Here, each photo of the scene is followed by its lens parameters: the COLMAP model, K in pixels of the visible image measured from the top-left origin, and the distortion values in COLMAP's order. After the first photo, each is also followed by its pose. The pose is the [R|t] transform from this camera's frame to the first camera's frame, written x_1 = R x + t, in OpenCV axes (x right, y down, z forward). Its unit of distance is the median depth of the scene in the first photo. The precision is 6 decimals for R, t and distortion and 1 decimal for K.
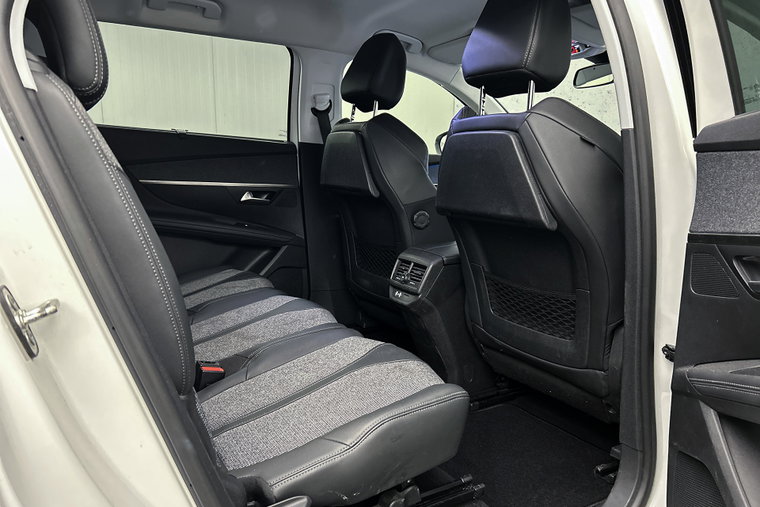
lens RADIAL K [[578.8, 0, 377.9], [0, 578.8, 250.3], [0, 0, 1]] dist [0.053891, -0.062363]
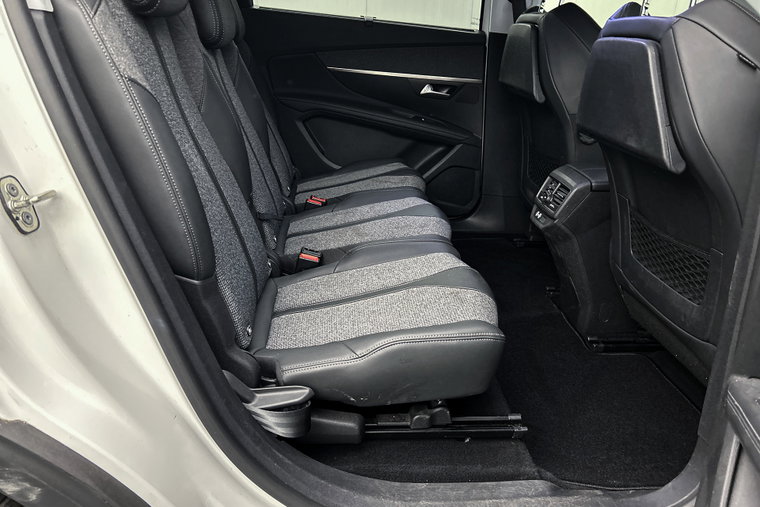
lens RADIAL K [[578.8, 0, 376.5], [0, 578.8, 257.2], [0, 0, 1]] dist [0.053891, -0.062363]
pose [[0.894143, 0.192824, -0.404138, 0.198906], [-0.105168, 0.967719, 0.229041, -0.045305], [0.435257, -0.162293, 0.885558, 0.055924]]
